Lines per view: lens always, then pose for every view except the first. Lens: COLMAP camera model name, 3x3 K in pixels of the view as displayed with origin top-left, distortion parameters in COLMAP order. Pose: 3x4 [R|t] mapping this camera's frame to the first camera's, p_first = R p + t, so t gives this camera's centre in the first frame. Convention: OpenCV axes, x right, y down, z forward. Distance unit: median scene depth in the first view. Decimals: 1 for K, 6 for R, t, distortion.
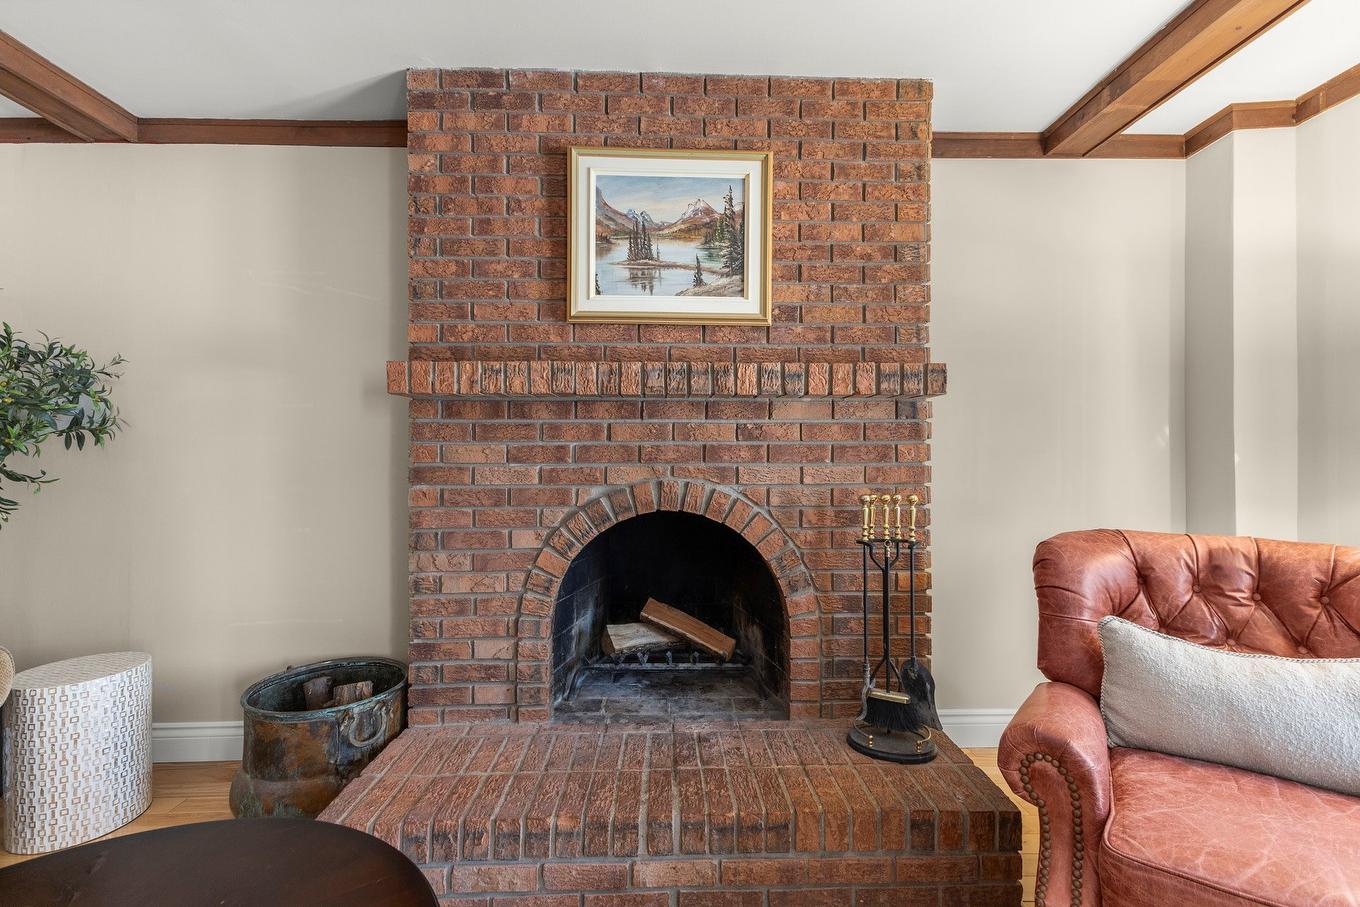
lens RADIAL K [[575.6, 0, 681.6], [0, 575.6, 454.9], [0, 0, 1]] dist [0.007683, 0.000068]
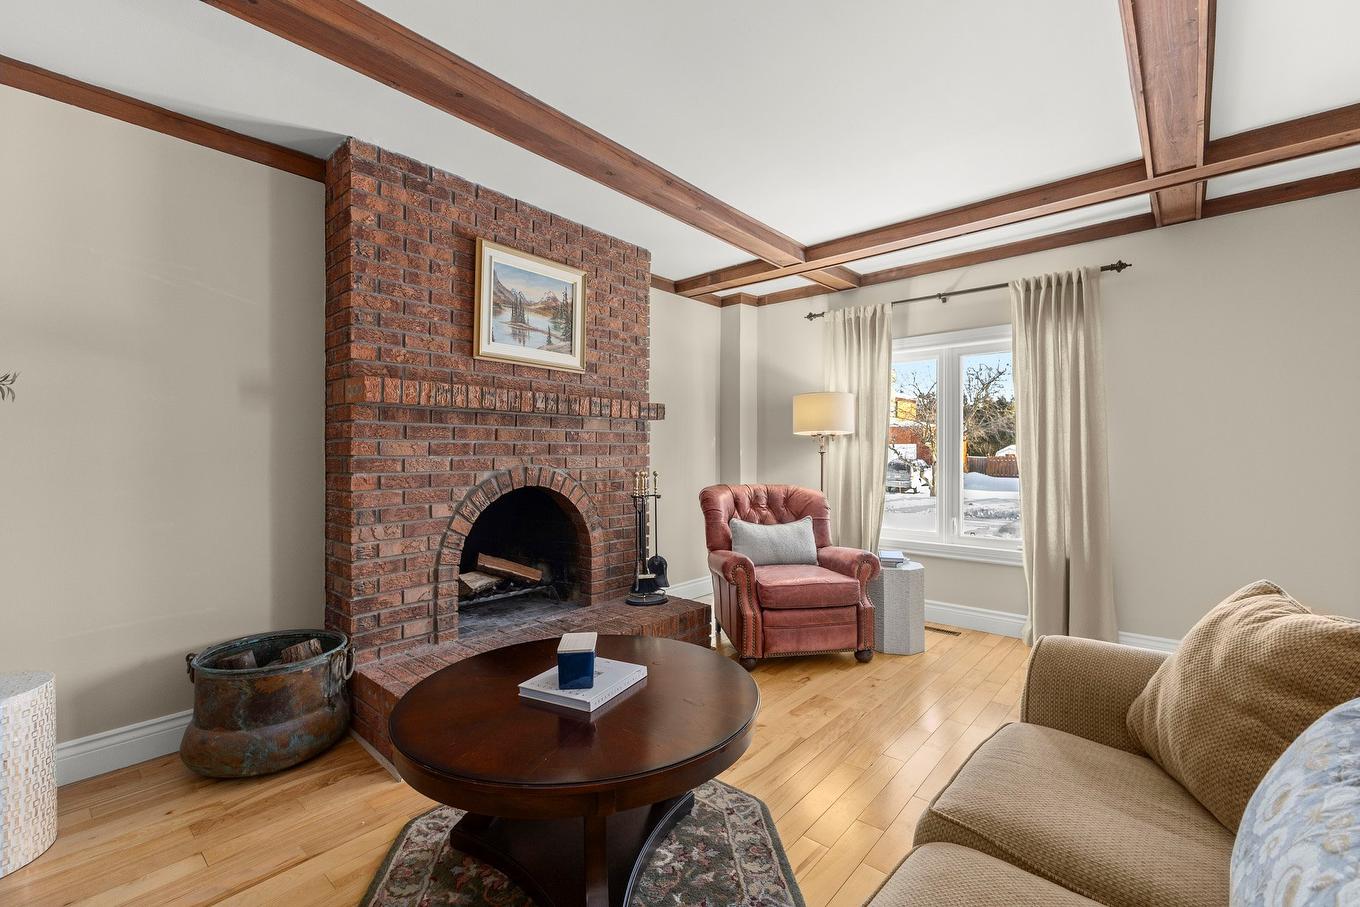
lens RADIAL K [[575.6, 0, 676.1], [0, 575.6, 451.9], [0, 0, 1]] dist [0.007683, 0.000068]
pose [[0.685586, 0.002461, 0.727988, -0.893176], [-0.005287, 0.999985, 0.001599, 0.000209], [-0.727973, -0.004945, 0.685588, -0.355661]]
